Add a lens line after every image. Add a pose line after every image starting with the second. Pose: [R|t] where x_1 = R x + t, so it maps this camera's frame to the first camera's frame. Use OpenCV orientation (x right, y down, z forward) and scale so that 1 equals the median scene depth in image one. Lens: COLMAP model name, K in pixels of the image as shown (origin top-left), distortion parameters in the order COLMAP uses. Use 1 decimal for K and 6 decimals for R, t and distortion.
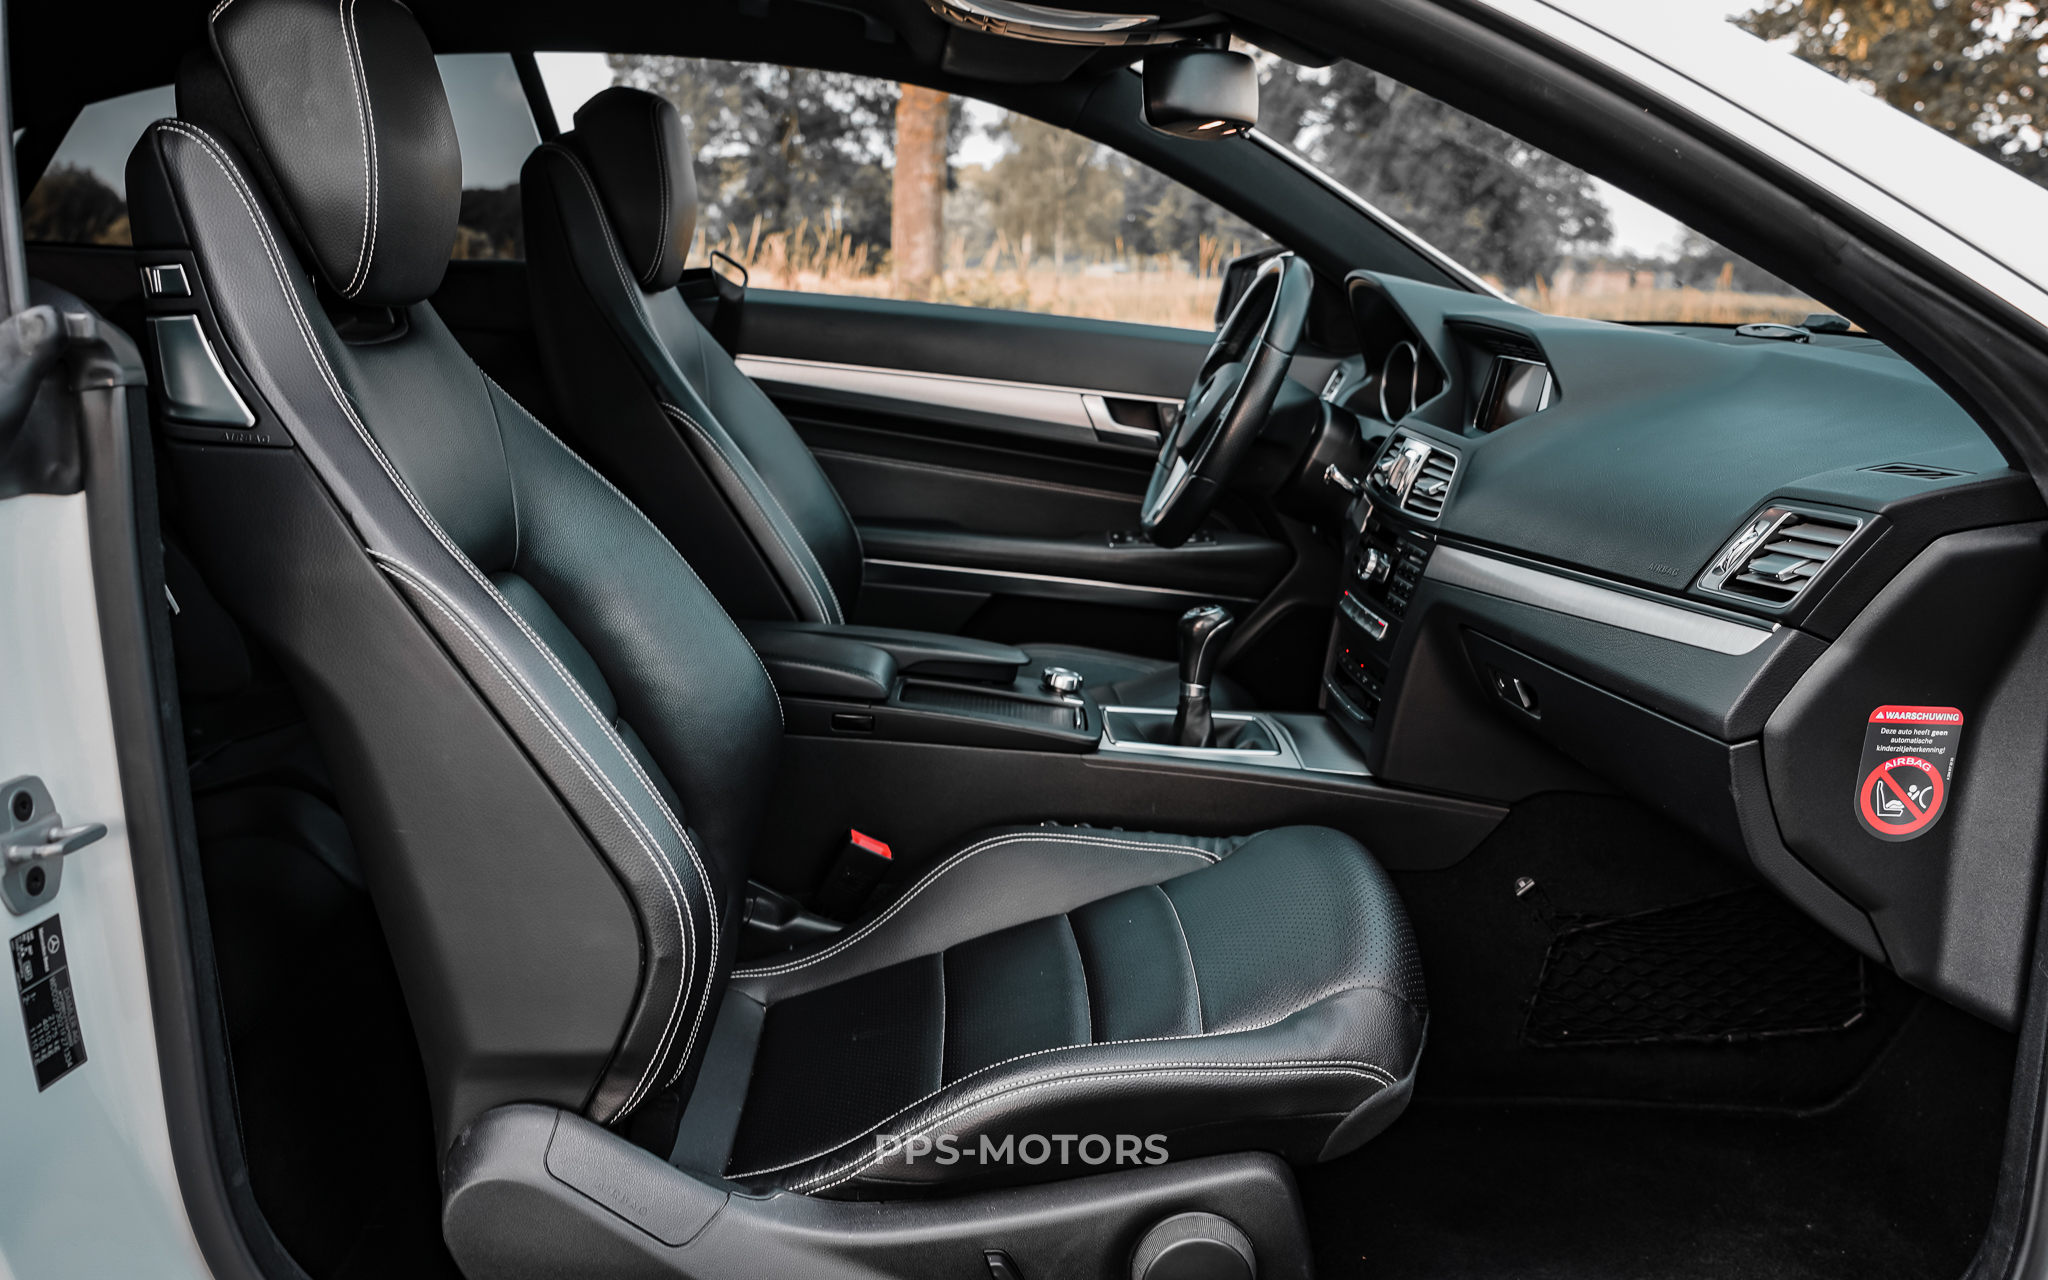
lens RADIAL K [[1705.9, 0, 1012.1], [0, 1705.9, 634.7], [0, 0, 1]] dist [0.043338, 0.031520]
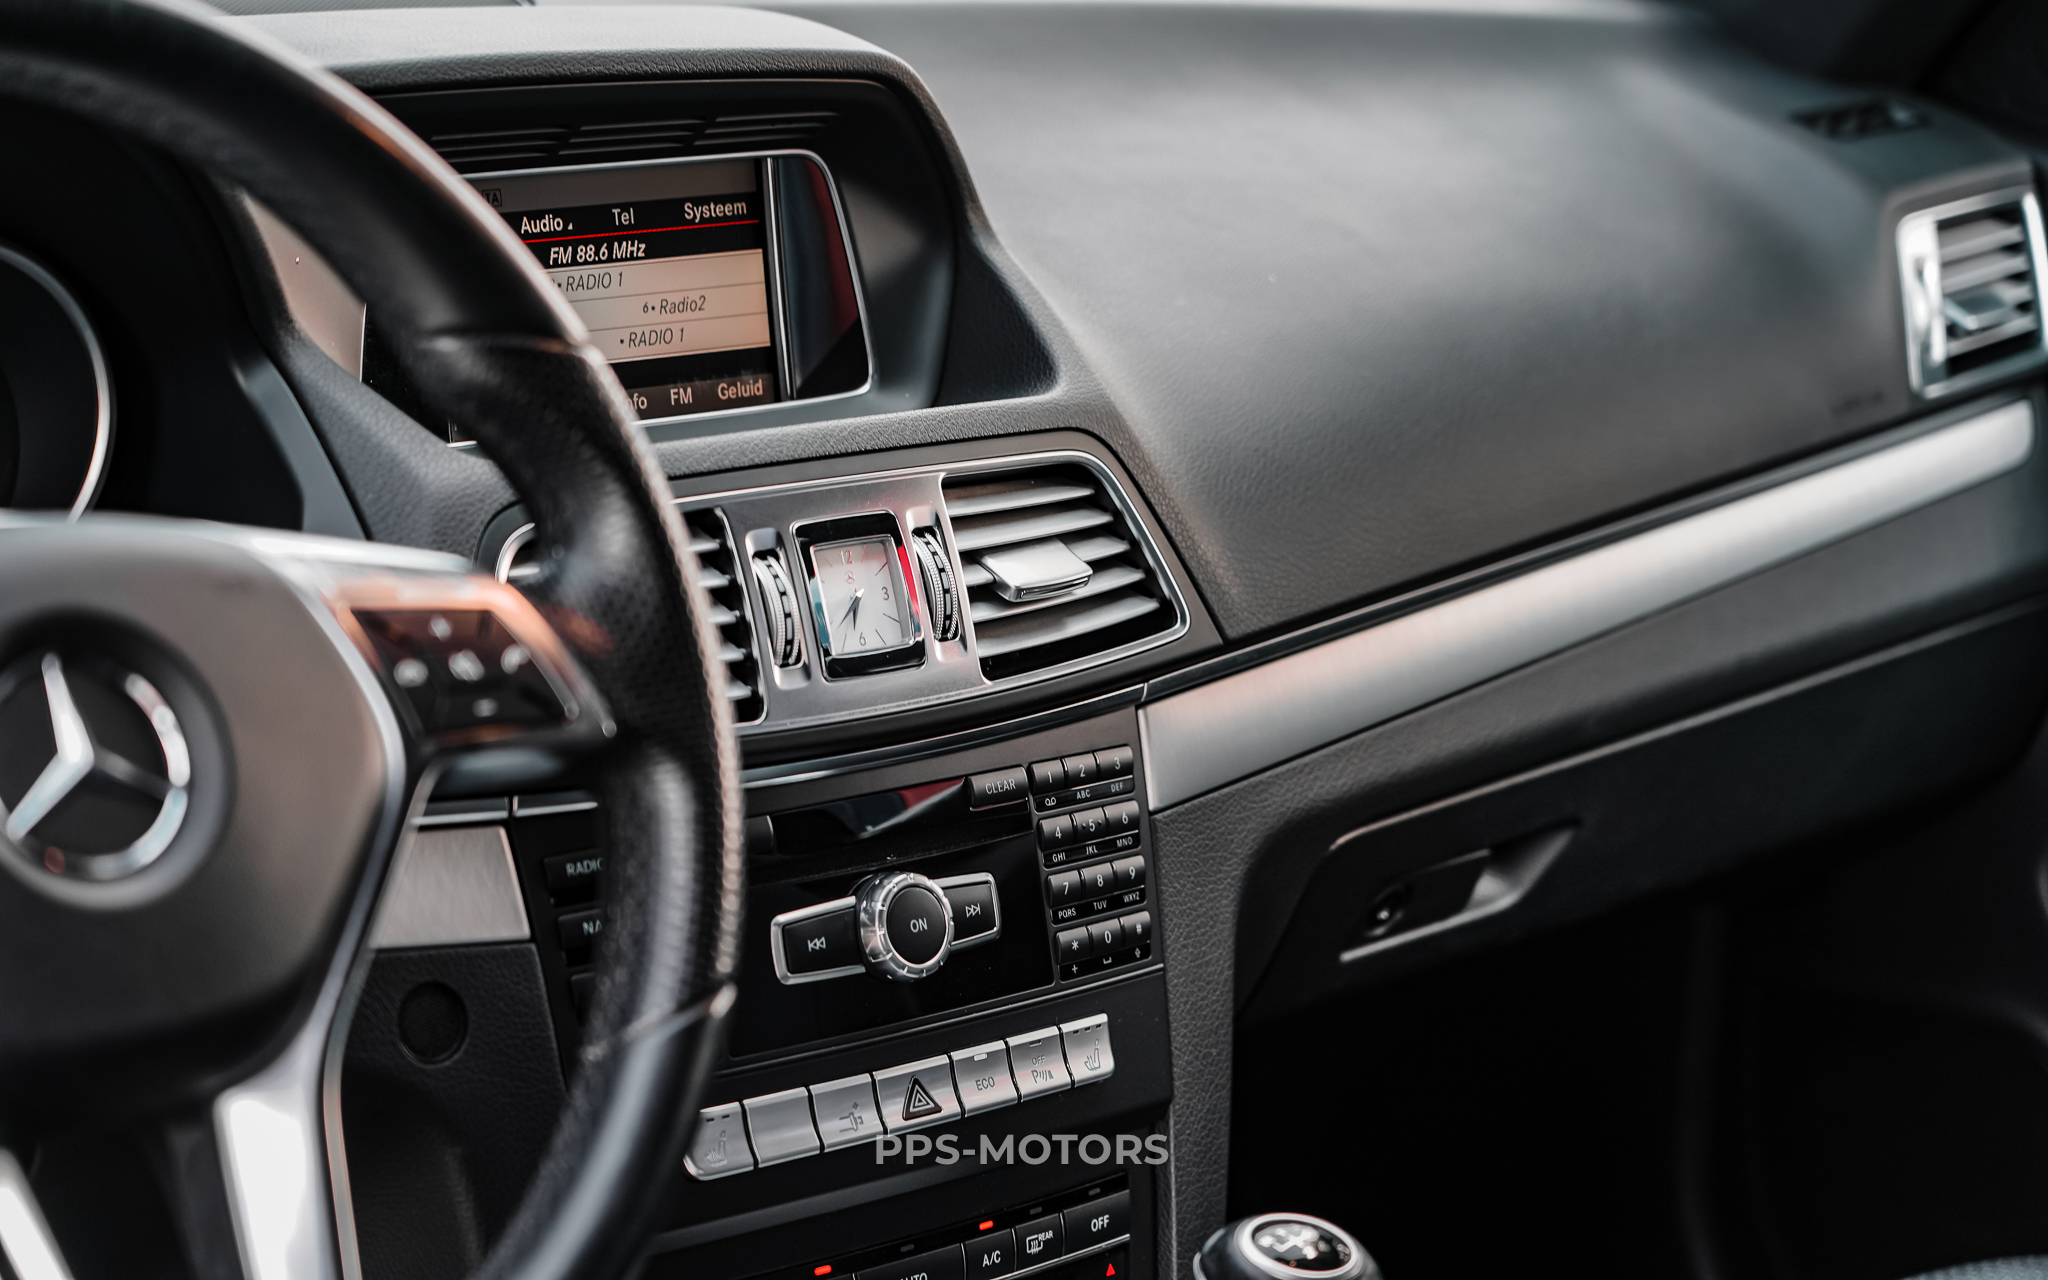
lens RADIAL K [[5174.2, 0, 1027.4], [0, 5174.2, 645.4], [0, 0, 1]] dist [-0.014355, 0.000000]
pose [[-0.665951, -0.234340, 0.708233, -0.324742], [0.091442, 0.916577, 0.389261, -0.331693], [-0.740370, 0.323991, -0.588967, 1.160735]]
